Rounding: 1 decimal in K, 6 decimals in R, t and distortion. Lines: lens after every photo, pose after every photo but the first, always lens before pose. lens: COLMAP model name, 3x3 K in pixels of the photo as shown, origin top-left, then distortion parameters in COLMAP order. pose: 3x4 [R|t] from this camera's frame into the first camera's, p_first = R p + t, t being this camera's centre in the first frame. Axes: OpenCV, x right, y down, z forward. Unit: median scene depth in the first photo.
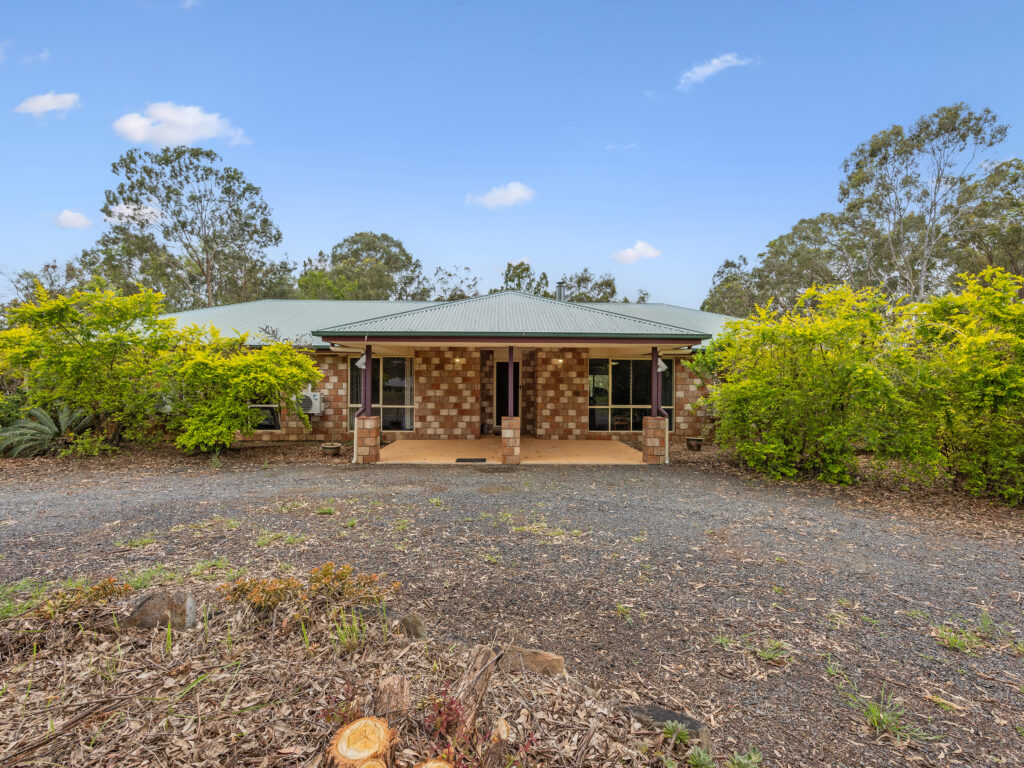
lens RADIAL K [[431.2, 0, 512.0], [0, 431.2, 384.0], [0, 0, 1]] dist [0.001936, -0.000198]
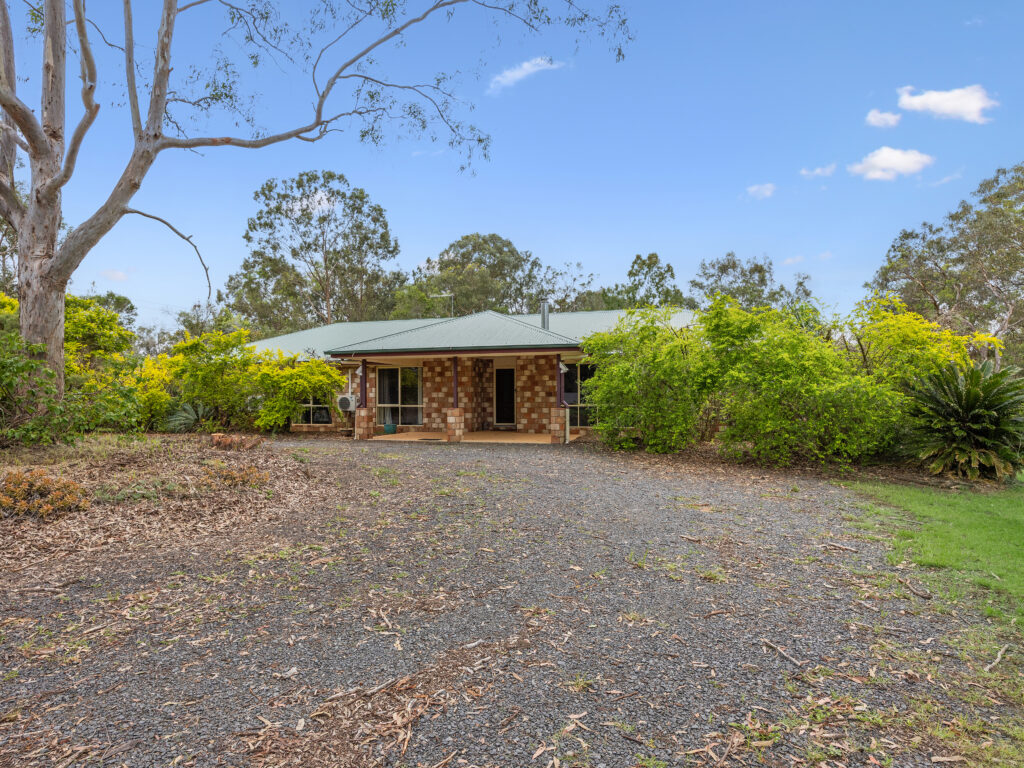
lens RADIAL K [[513.6, 0, 512.0], [0, 513.6, 384.0], [0, 0, 1]] dist [-0.002824, -0.000023]
pose [[0.960804, -0.016147, -0.276756, 0.440239], [0.008874, 0.999582, -0.027511, 0.032300], [0.277085, 0.023977, 0.960546, -0.370871]]
